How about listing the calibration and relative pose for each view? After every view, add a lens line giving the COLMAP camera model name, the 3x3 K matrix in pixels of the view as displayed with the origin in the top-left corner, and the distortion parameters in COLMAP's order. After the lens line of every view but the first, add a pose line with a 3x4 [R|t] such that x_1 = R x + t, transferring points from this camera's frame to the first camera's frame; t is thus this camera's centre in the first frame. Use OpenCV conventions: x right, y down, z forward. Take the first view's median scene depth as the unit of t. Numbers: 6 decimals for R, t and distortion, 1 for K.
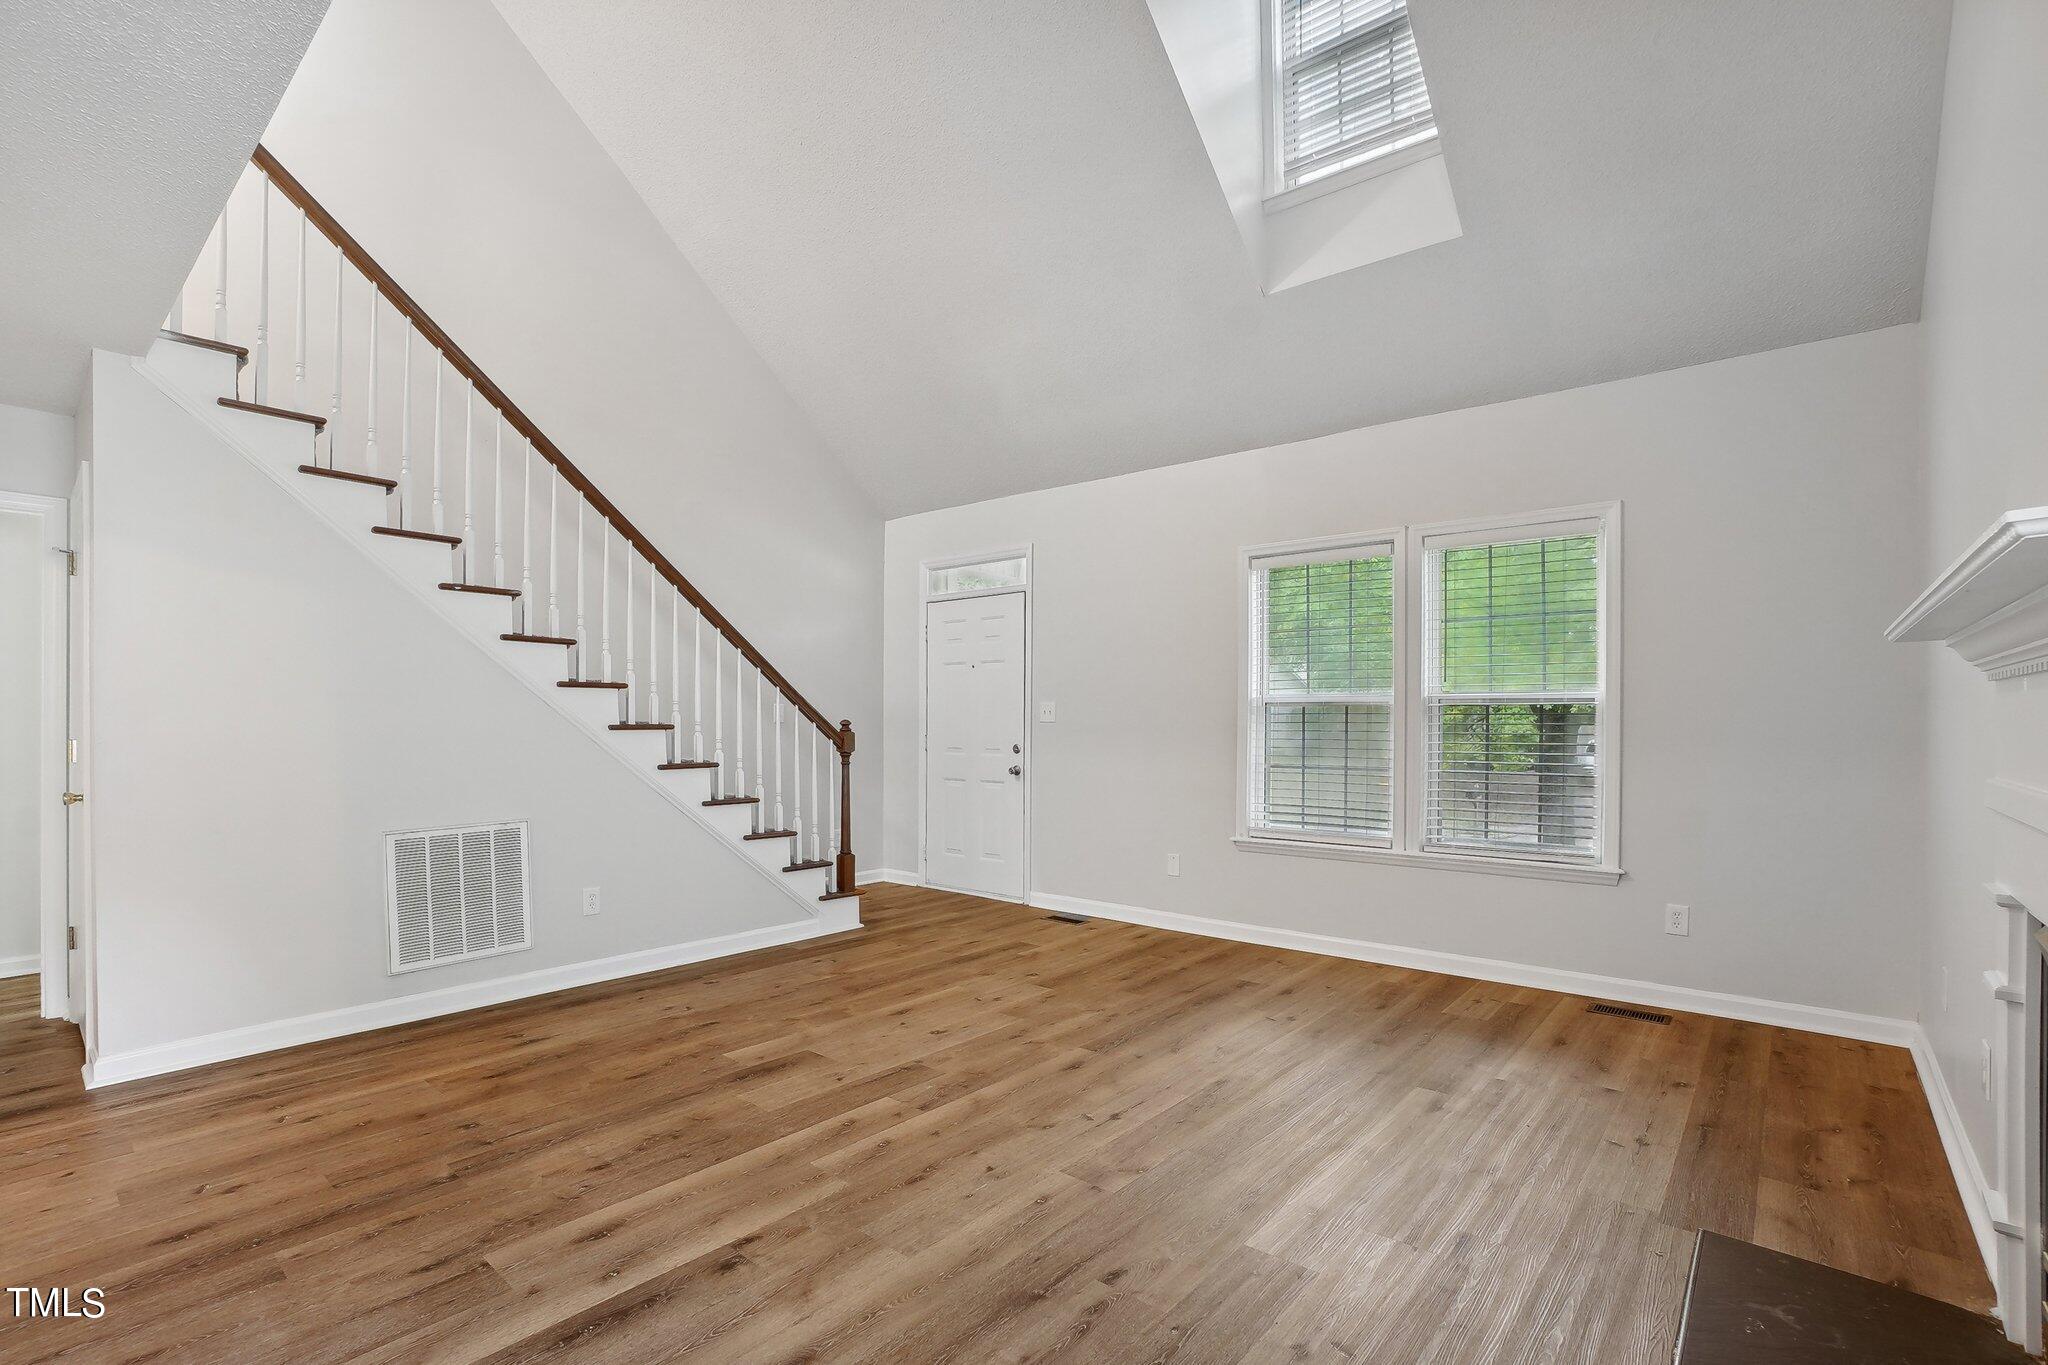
lens RADIAL K [[954.9, 0, 1024.1], [0, 954.9, 702.4], [0, 0, 1]] dist [0.002774, 0.000599]
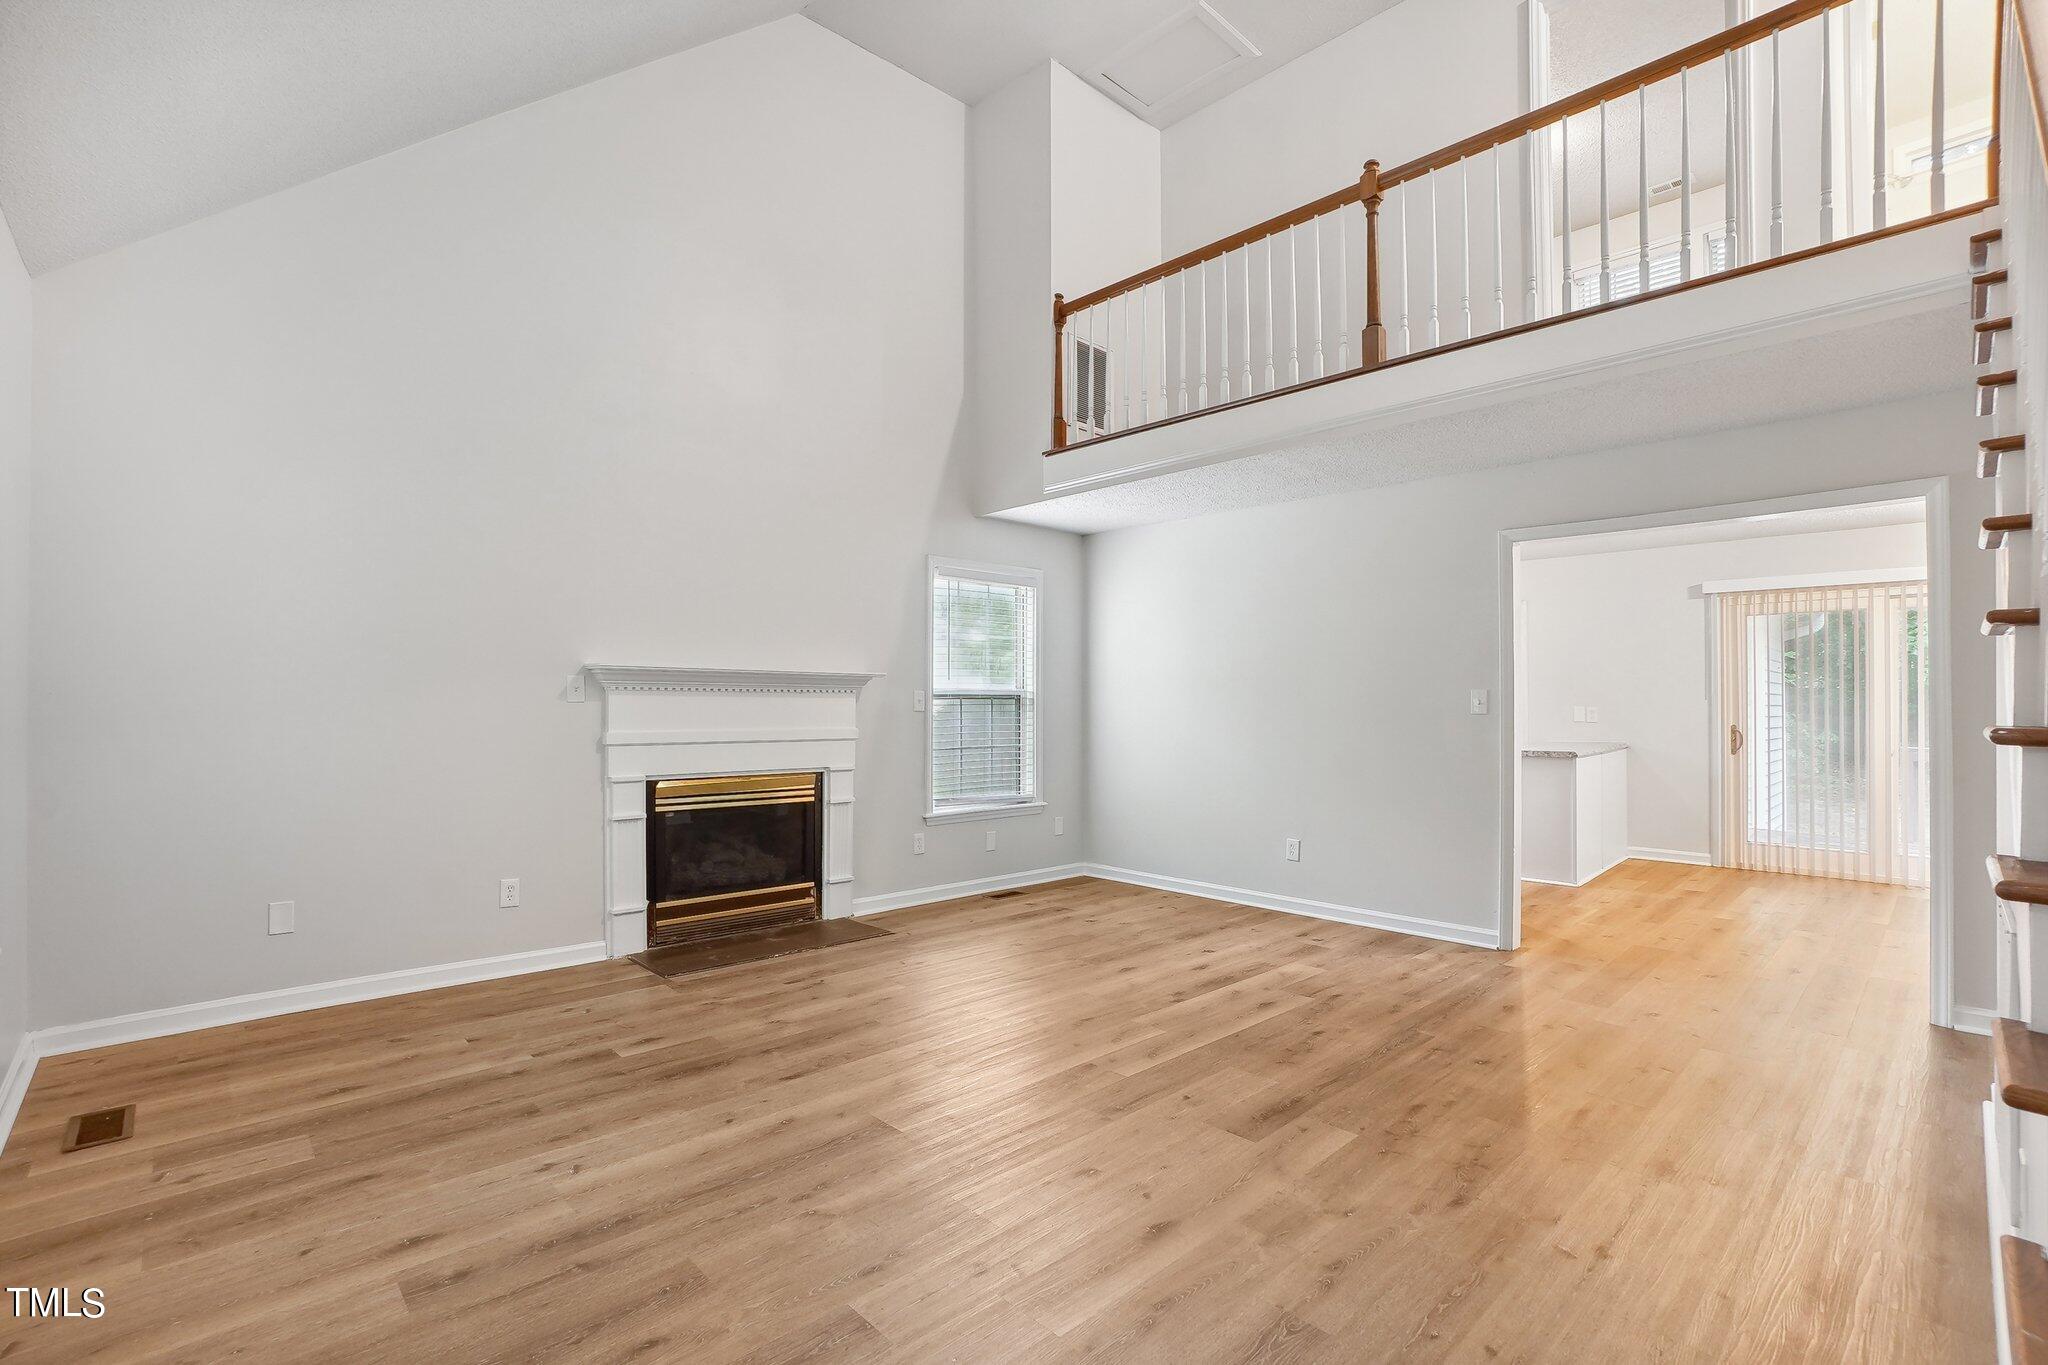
lens RADIAL K [[954.9, 0, 1023.3], [0, 954.9, 695.2], [0, 0, 1]] dist [0.002774, 0.000599]
pose [[-0.994411, -0.001473, 0.105571, -0.149629], [-0.004495, 0.999587, -0.028393, 0.036499], [-0.105486, -0.028709, -0.994006, 2.182854]]
